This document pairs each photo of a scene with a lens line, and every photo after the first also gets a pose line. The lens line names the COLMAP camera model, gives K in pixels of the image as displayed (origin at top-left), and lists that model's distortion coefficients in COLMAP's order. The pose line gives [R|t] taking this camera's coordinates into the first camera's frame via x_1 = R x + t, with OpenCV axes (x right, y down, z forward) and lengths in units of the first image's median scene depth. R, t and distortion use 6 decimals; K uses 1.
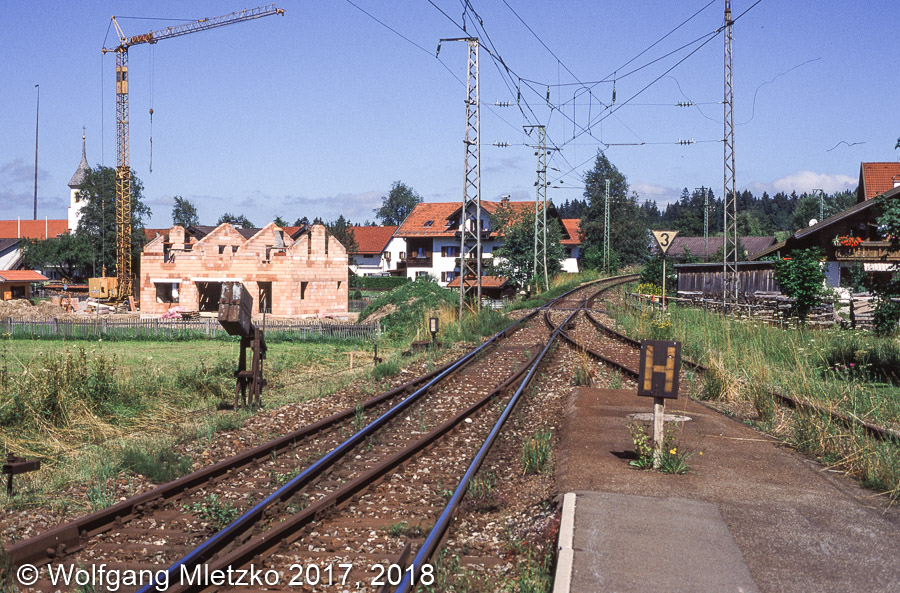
lens RADIAL K [[1365.6, 0, 450.0], [0, 1365.6, 298.3], [0, 0, 1]] dist [-0.064382, 0.000000]
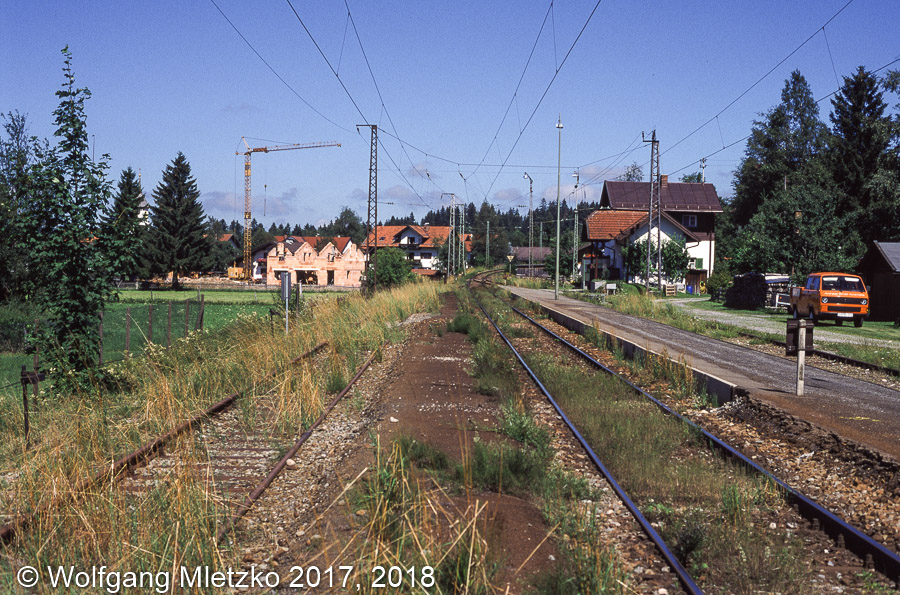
lens RADIAL K [[1365.6, 0, 449.0], [0, 1365.6, 297.1], [0, 0, 1]] dist [-0.064382, 0.000000]
pose [[0.995224, 0.008956, 0.097203, -0.129464], [-0.009225, 0.999955, 0.002314, 0.018845], [-0.097178, -0.003199, 0.995262, -0.947081]]
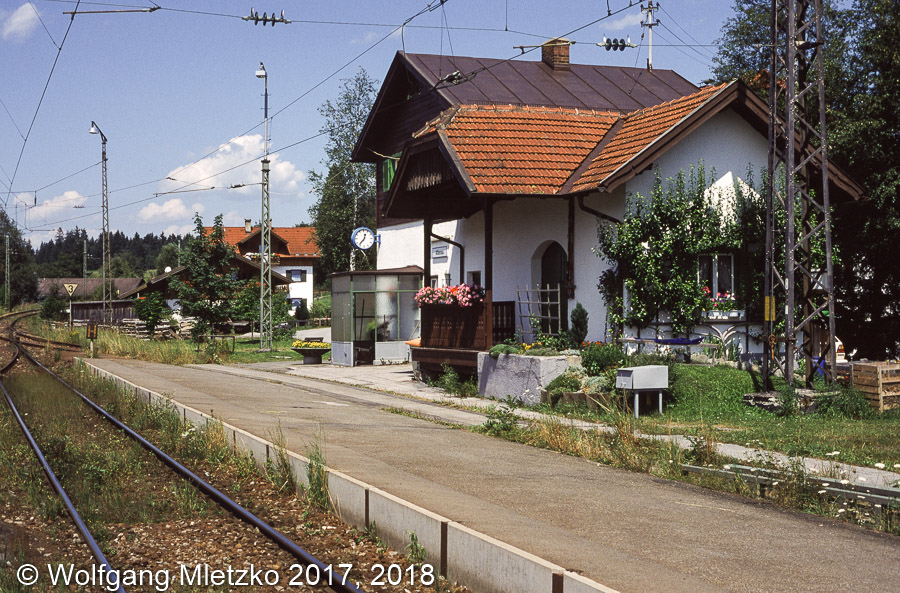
lens RADIAL K [[1365.6, 0, 437.0], [0, 1365.6, 326.5], [0, 0, 1]] dist [-0.064382, 0.000000]
pose [[0.903413, -0.015955, 0.428475, -0.062124], [0.018465, 0.999828, -0.001701, 0.006492], [-0.428374, 0.009448, 0.903552, -0.292312]]
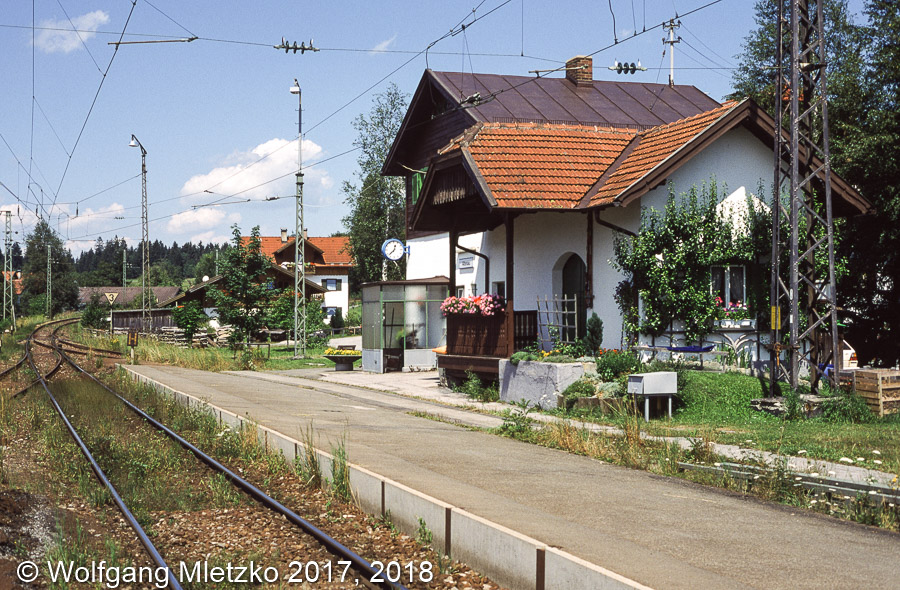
lens RADIAL K [[1365.6, 0, 425.4], [0, 1365.6, 321.6], [0, 0, 1]] dist [-0.064382, 0.000000]
pose [[0.917976, -0.010954, 0.396485, -0.065354], [0.017183, 0.999778, -0.012162, 0.006647], [-0.396264, 0.017977, 0.917961, -0.305586]]
